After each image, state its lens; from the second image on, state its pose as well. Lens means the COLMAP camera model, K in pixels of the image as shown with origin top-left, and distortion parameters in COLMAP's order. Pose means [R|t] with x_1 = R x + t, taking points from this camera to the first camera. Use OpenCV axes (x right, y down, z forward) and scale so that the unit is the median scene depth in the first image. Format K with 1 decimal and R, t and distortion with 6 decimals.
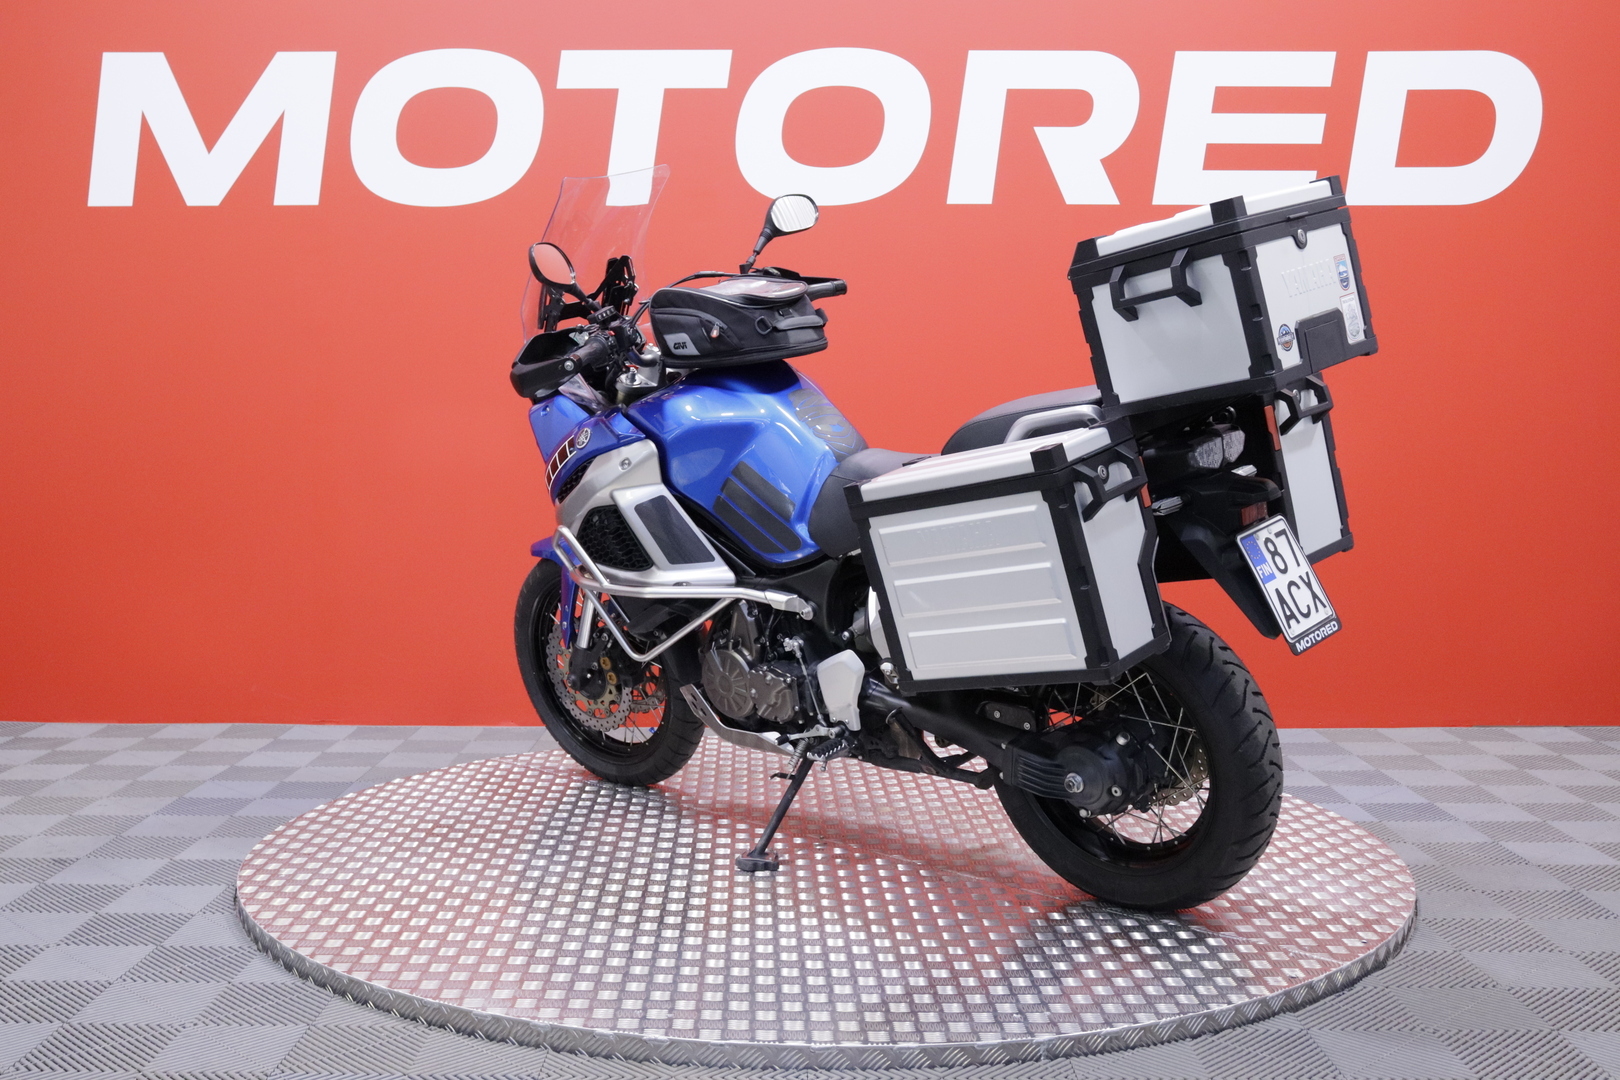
lens RADIAL K [[1814.3, 0, 807.7], [0, 1814.3, 548.7], [0, 0, 1]] dist [-0.029121, 0.000000]
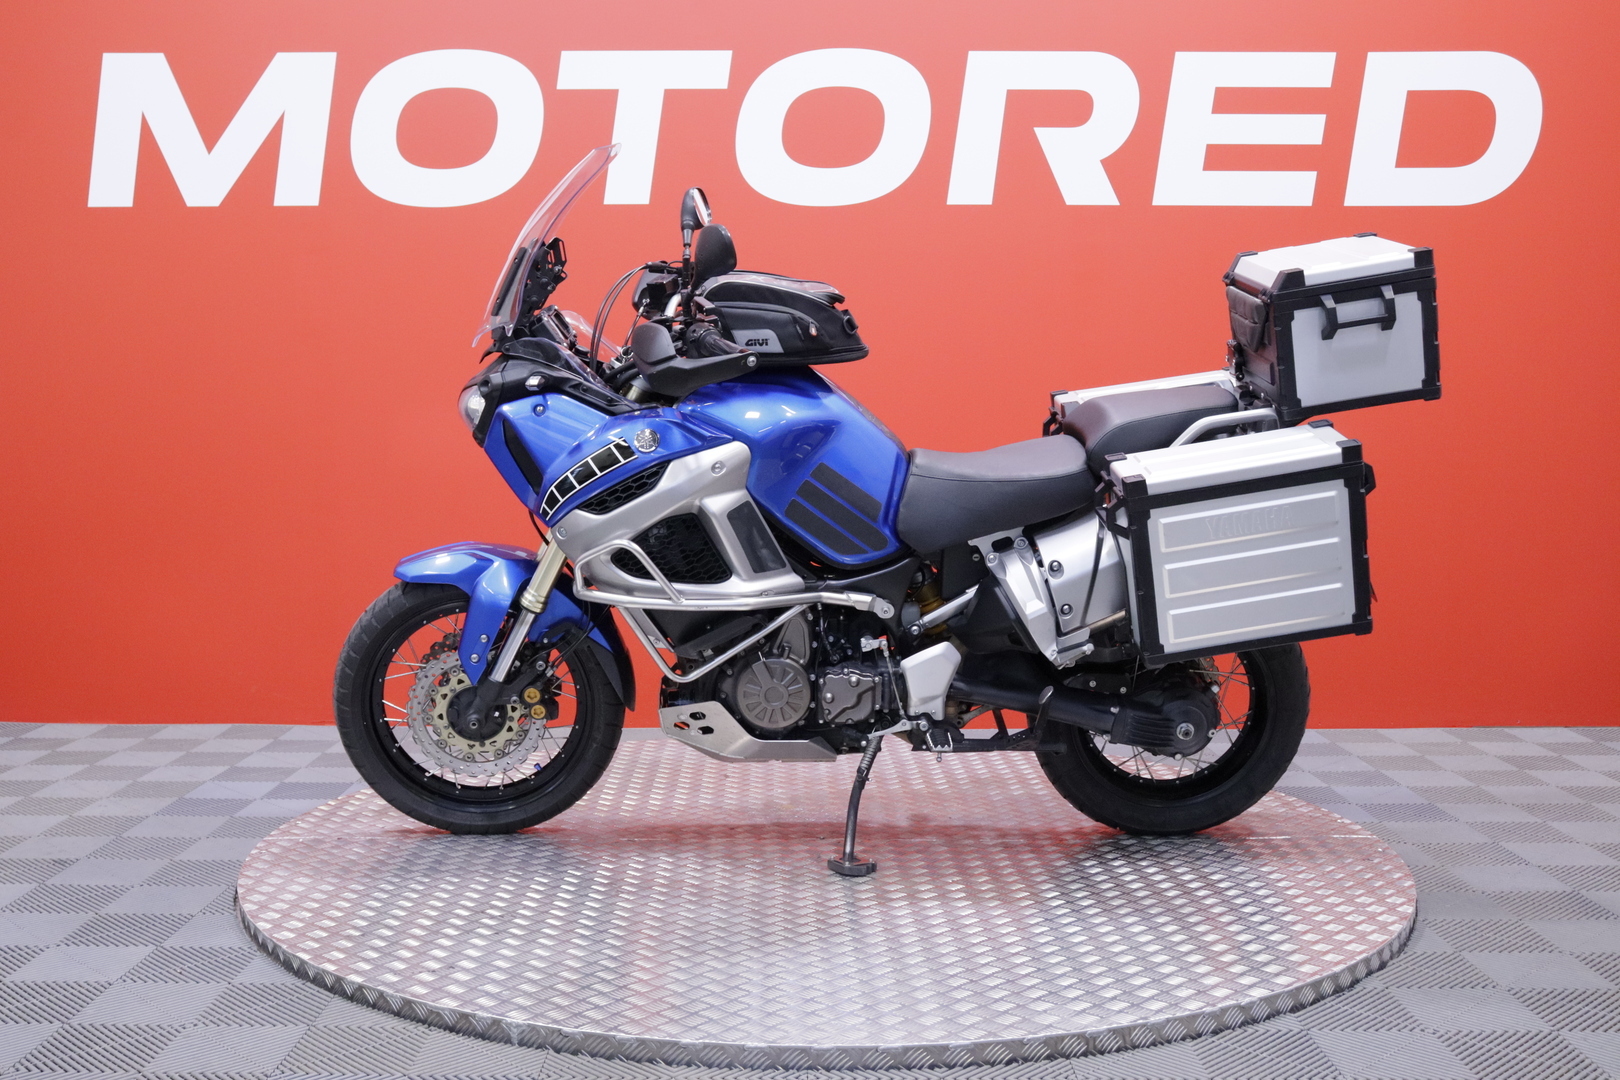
lens RADIAL K [[1814.3, 0, 808.9], [0, 1814.3, 539.4], [0, 0, 1]] dist [-0.029121, 0.000000]
pose [[0.665181, -0.050216, 0.744992, -0.779325], [0.053719, 0.998369, 0.019331, -0.026332], [-0.744747, 0.027162, 0.666794, 0.356137]]
